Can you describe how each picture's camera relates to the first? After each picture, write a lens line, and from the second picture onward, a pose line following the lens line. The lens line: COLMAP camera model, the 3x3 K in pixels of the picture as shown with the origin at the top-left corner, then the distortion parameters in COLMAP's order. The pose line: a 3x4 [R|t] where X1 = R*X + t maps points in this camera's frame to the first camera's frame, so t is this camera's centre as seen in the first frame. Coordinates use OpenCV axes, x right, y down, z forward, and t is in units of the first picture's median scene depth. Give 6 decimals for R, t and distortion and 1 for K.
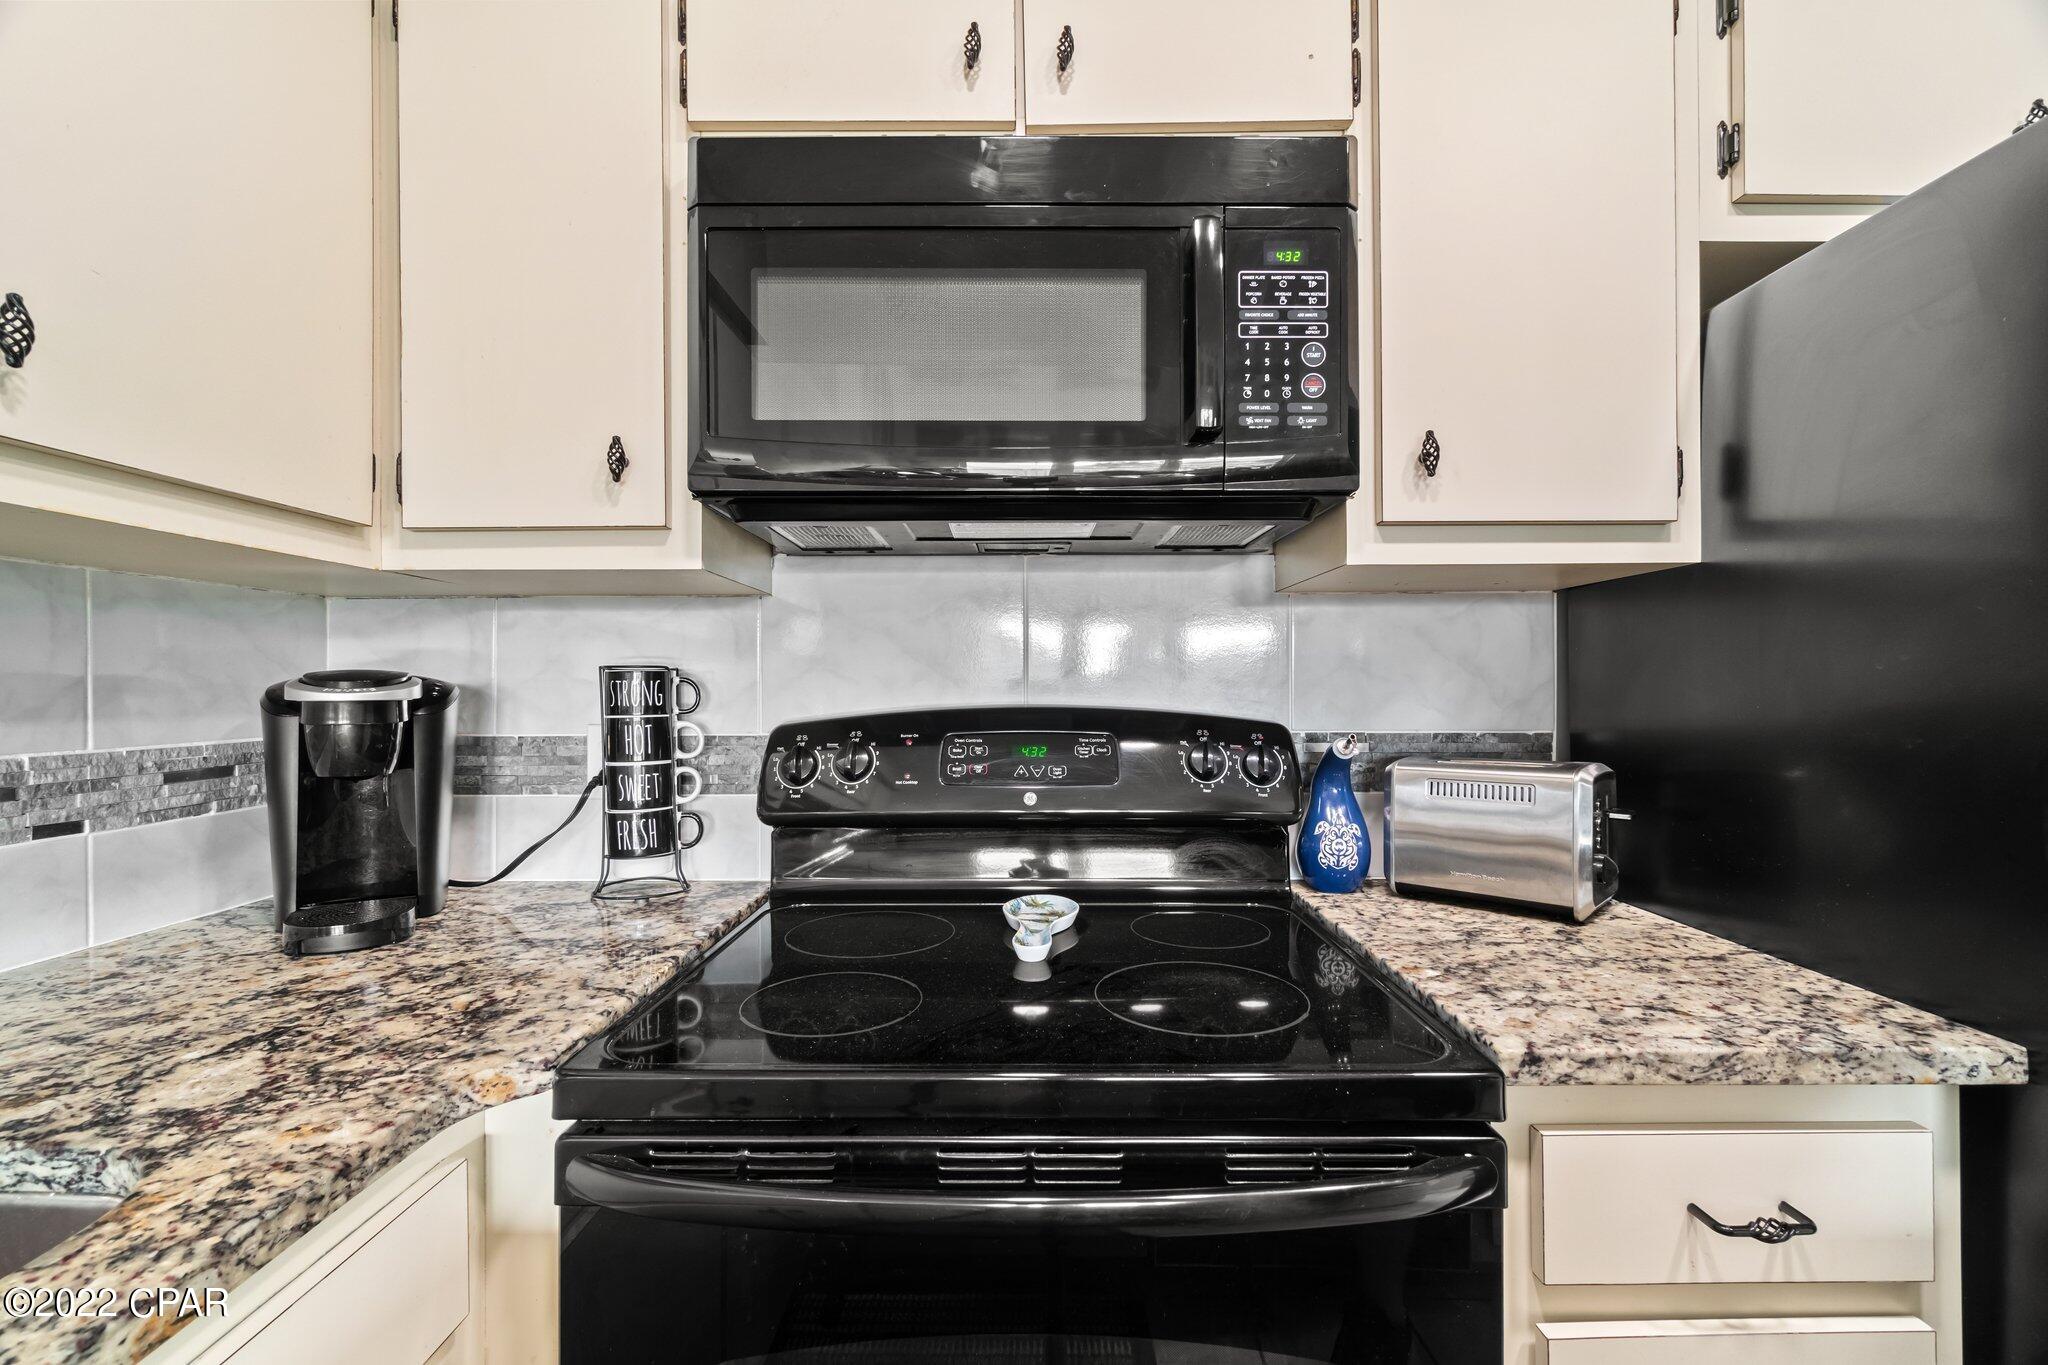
lens RADIAL K [[885.4, 0, 1005.1], [0, 885.4, 686.3], [0, 0, 1]] dist [-0.001310, -0.000586]
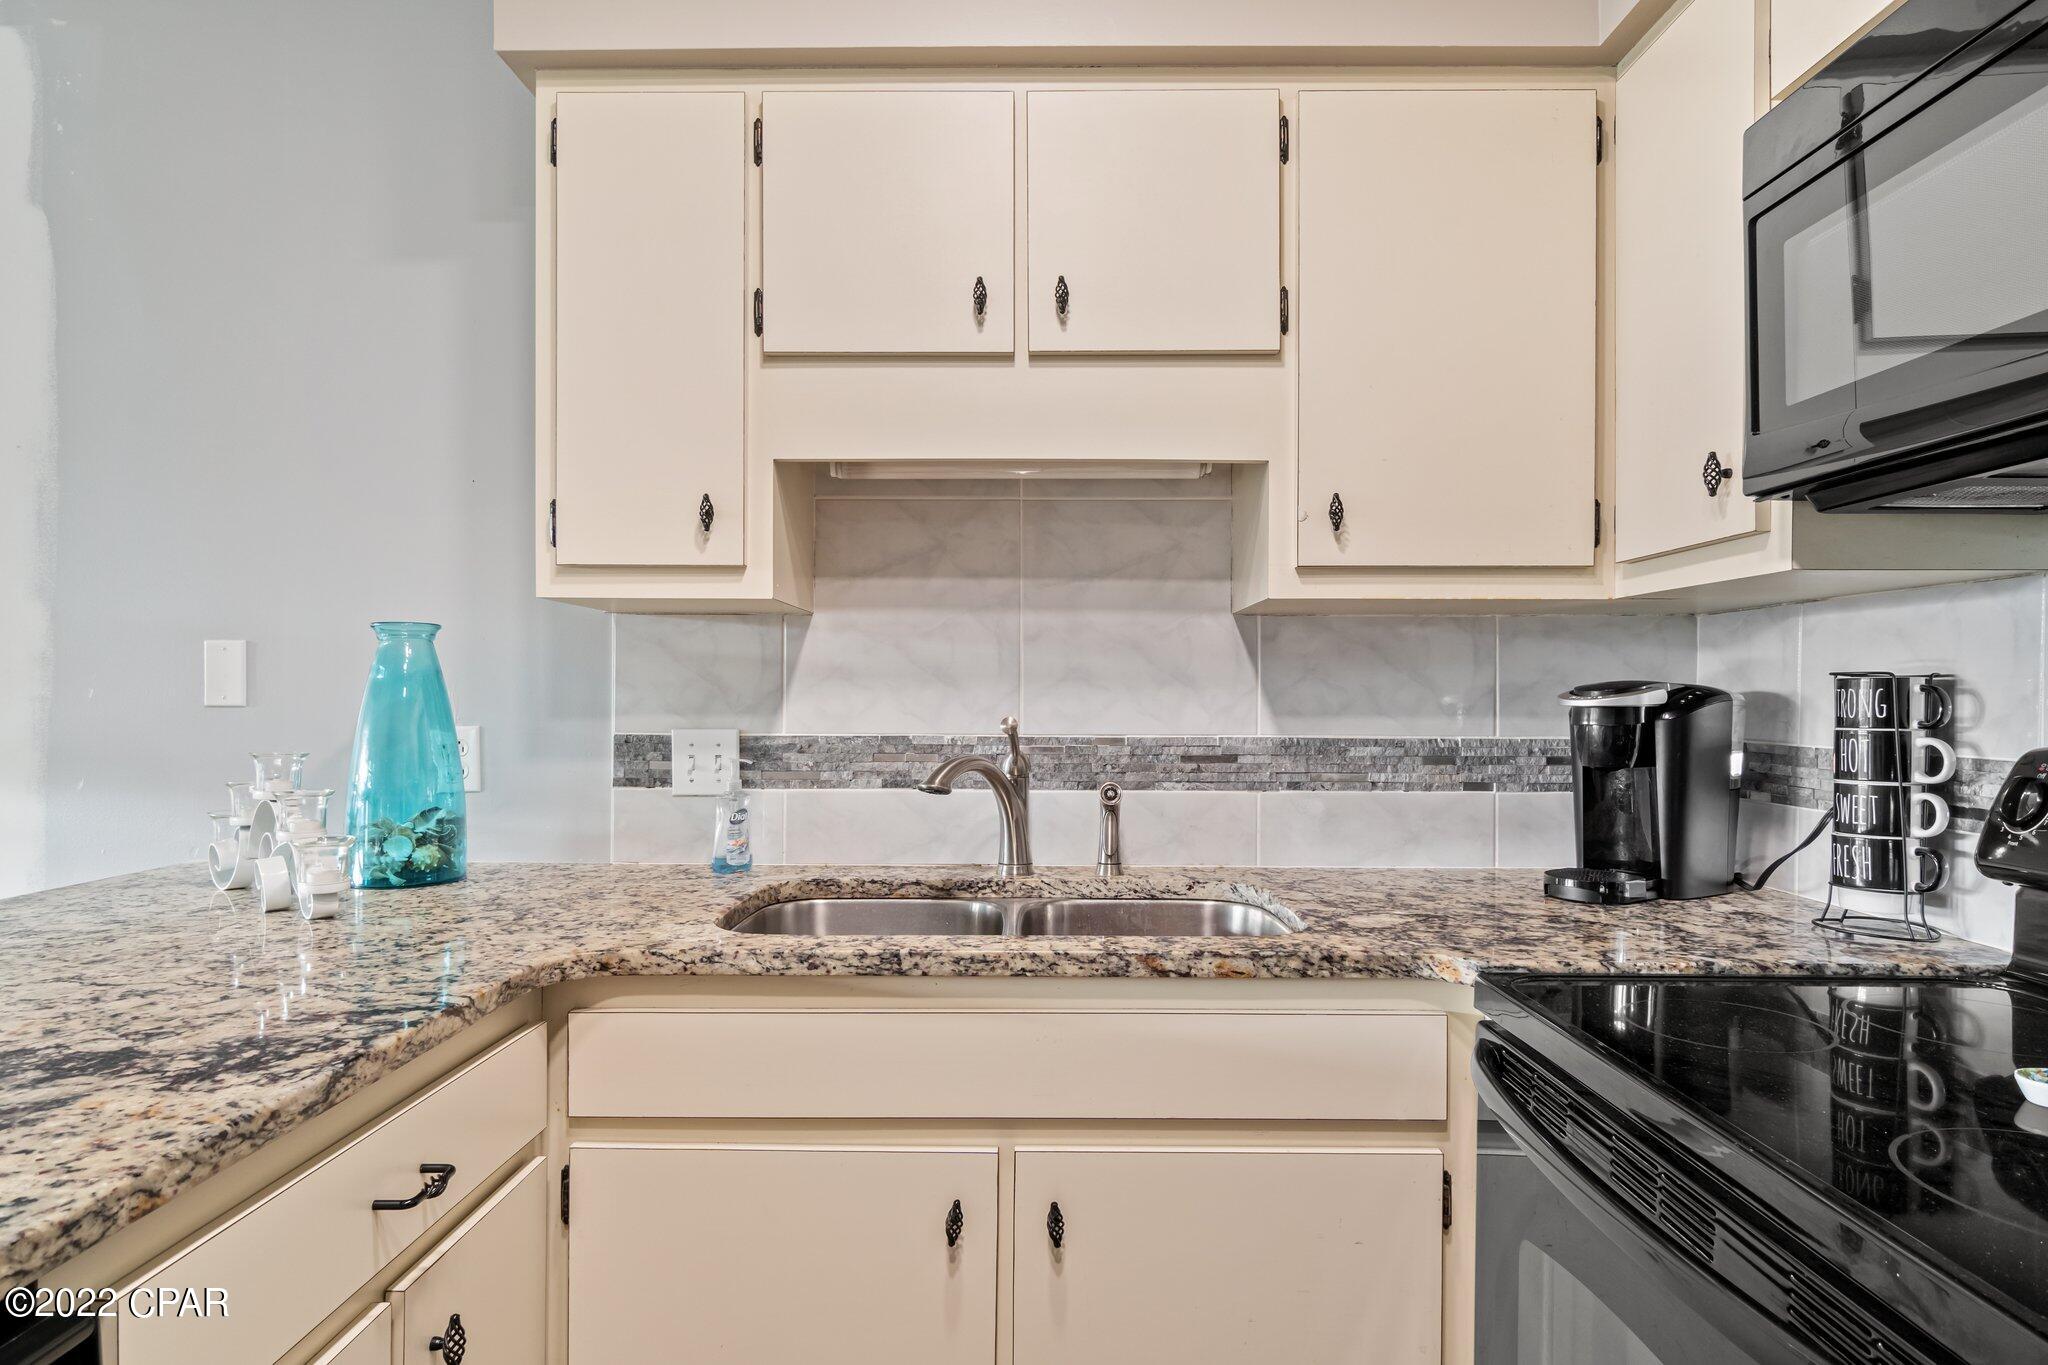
lens RADIAL K [[1142.5, 0, 1023.7], [0, 1142.5, 695.9], [0, 0, 1]] dist [0.004130, -0.001212]
pose [[-0.007172, 0.004680, -0.999963, 0.835884], [-0.001582, 0.999988, 0.004692, -0.004245], [0.999973, 0.001616, -0.007164, 0.196329]]
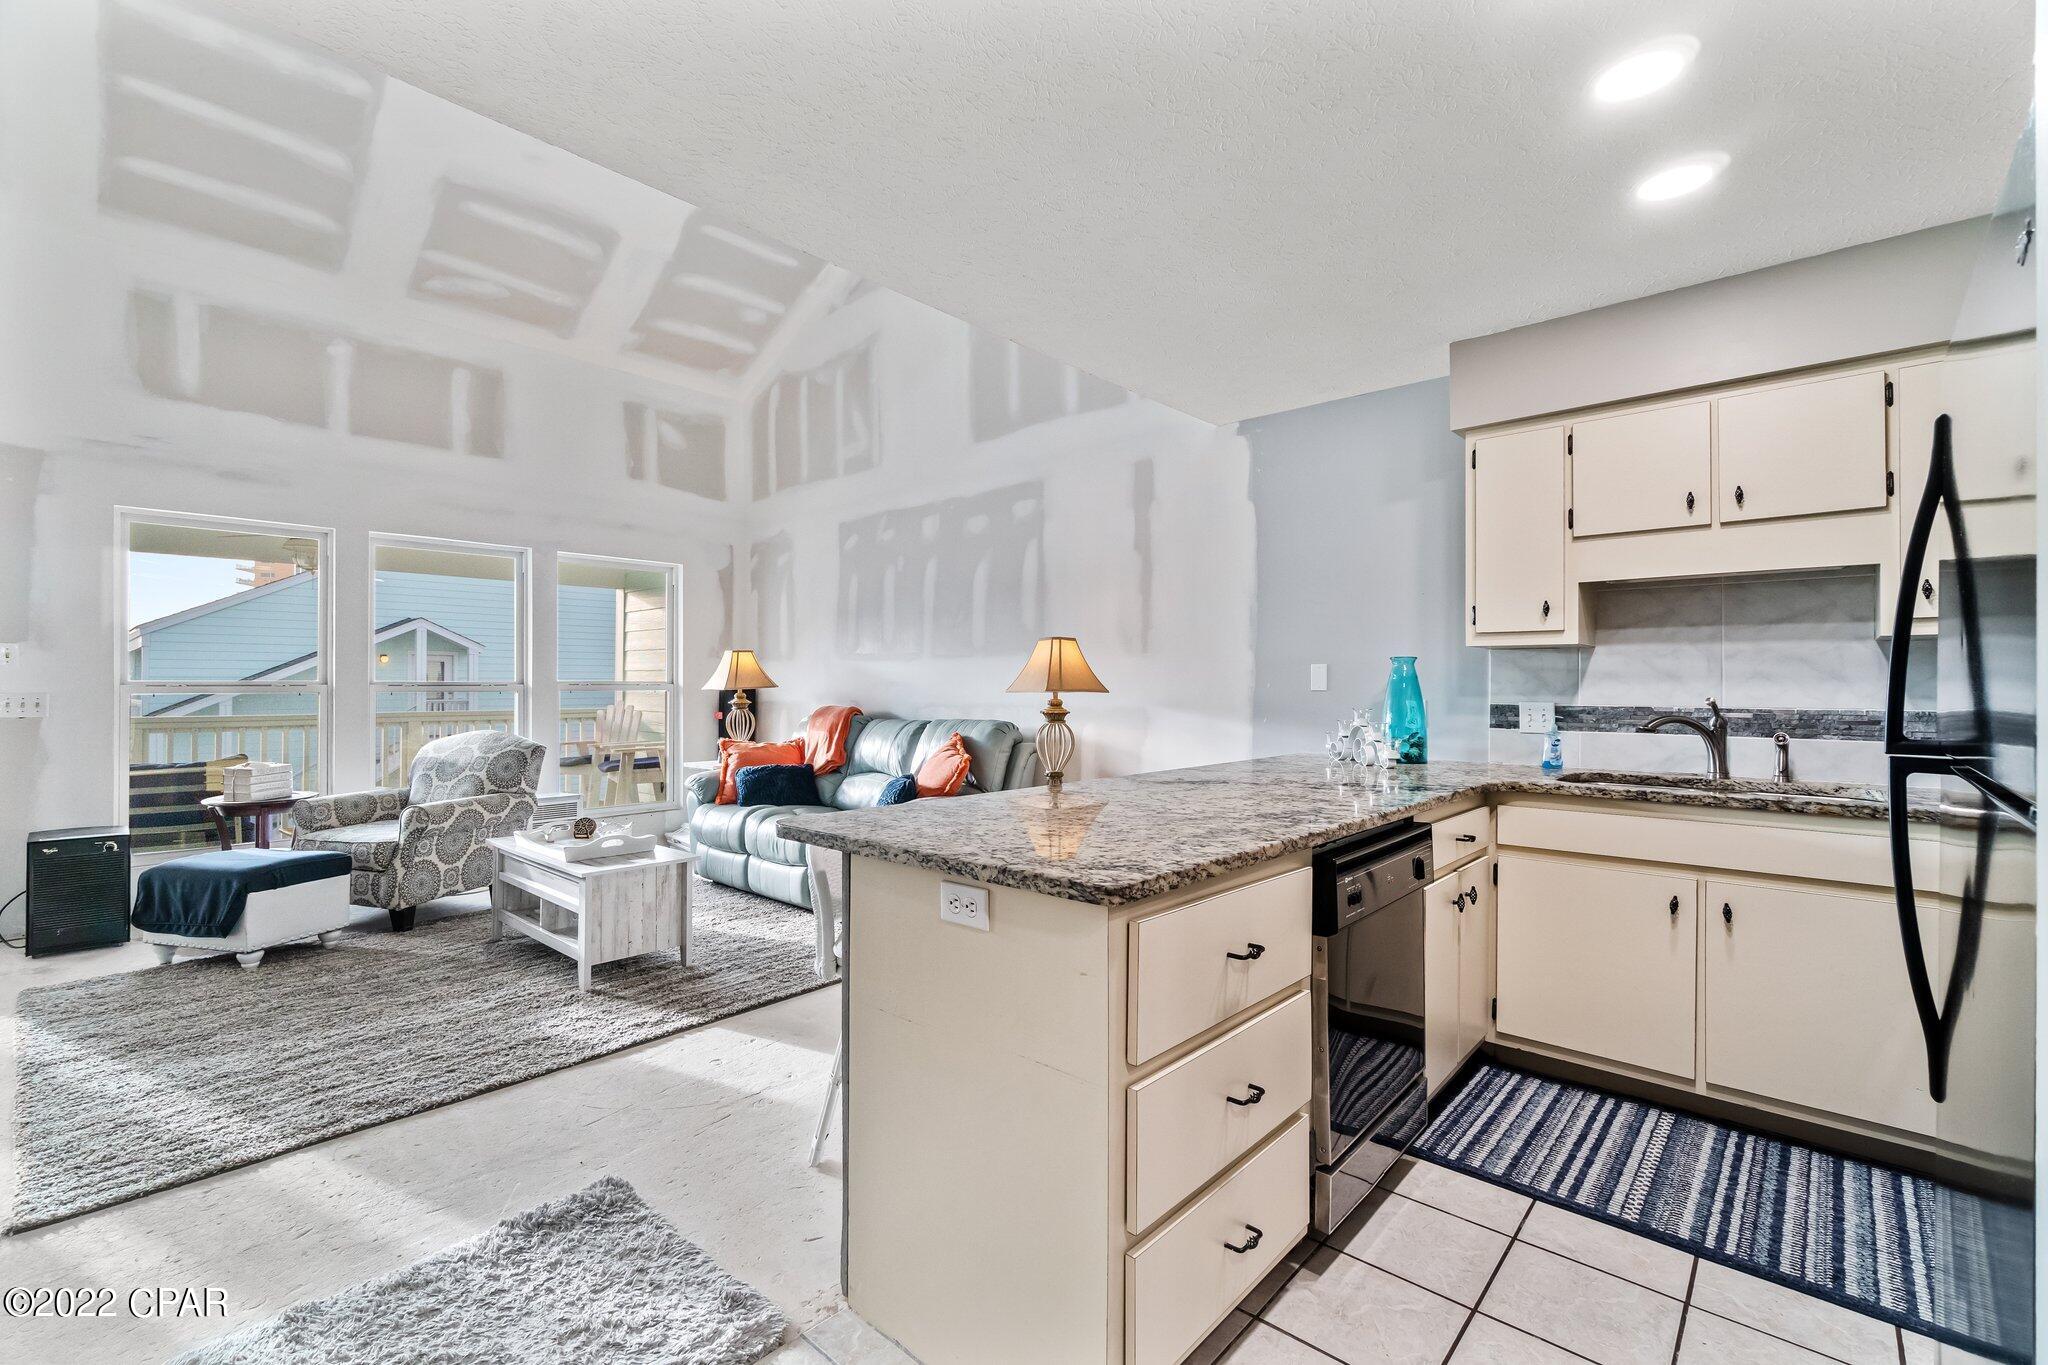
lens RADIAL K [[885.4, 0, 1032.0], [0, 885.4, 677.9], [0, 0, 1]] dist [-0.001310, -0.000586]
pose [[-0.662048, -0.002812, -0.749456, 2.400372], [0.000388, 0.999992, -0.004095, -0.013174], [0.749461, -0.003002, -0.662041, 0.382035]]
